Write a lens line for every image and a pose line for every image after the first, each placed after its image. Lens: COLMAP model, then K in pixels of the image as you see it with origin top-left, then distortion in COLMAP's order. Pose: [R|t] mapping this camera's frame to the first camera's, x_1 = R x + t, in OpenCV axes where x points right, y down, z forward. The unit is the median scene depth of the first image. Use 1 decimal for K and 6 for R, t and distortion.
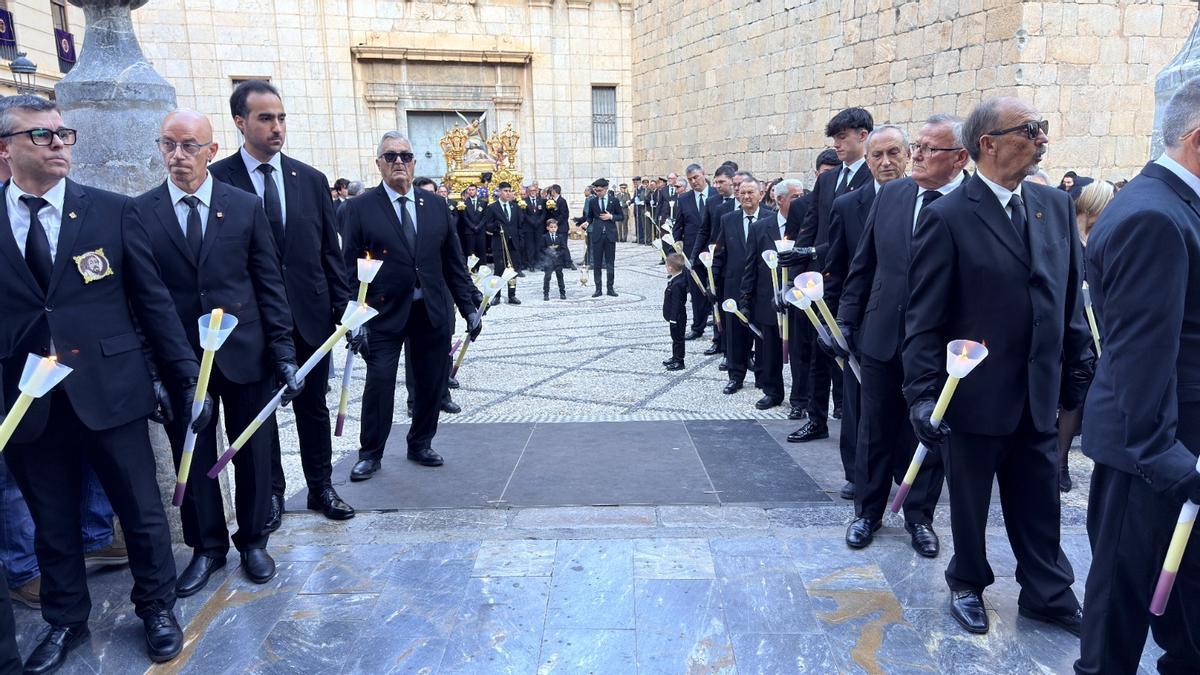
lens RADIAL K [[844.9, 0, 602.2], [0, 844.9, 357.9], [0, 0, 1]] dist [0.058940, -0.067050]
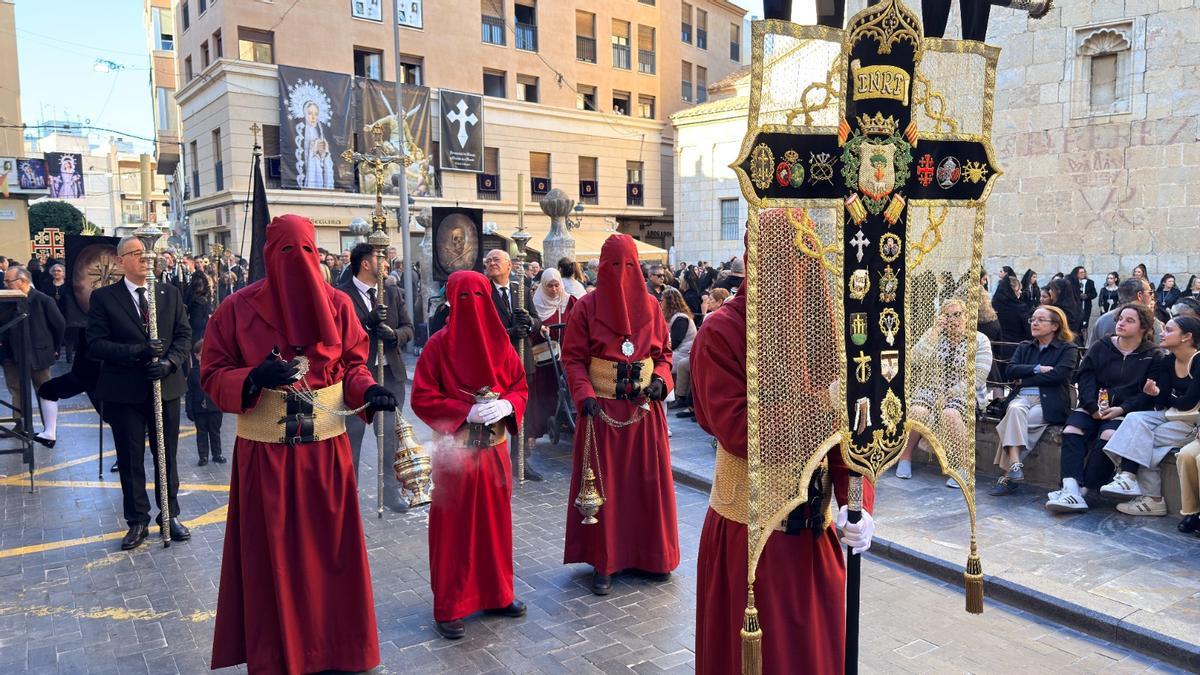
lens RADIAL K [[844.9, 0, 596.1], [0, 844.9, 338.1], [0, 0, 1]] dist [0.058940, -0.067050]
pose [[0.550146, 0.088176, -0.830400, 0.807778], [-0.173164, 0.984841, -0.010147, 0.003311], [0.816917, 0.149378, 0.557075, -0.090433]]
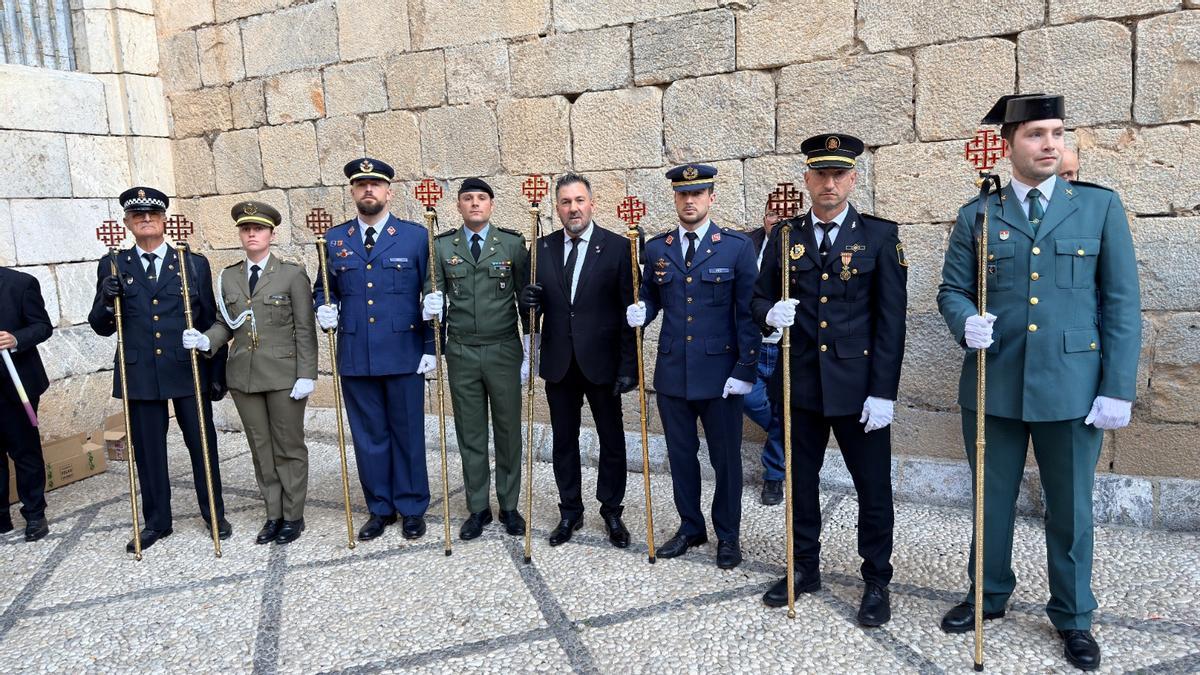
lens RADIAL K [[844.9, 0, 598.9], [0, 844.9, 342.4], [0, 0, 1]] dist [0.058940, -0.067050]
pose [[0.730213, -0.117608, 0.673021, -0.052995], [0.172322, 0.984929, -0.014854, -0.165310], [-0.661131, 0.126823, 0.739474, 0.831563]]
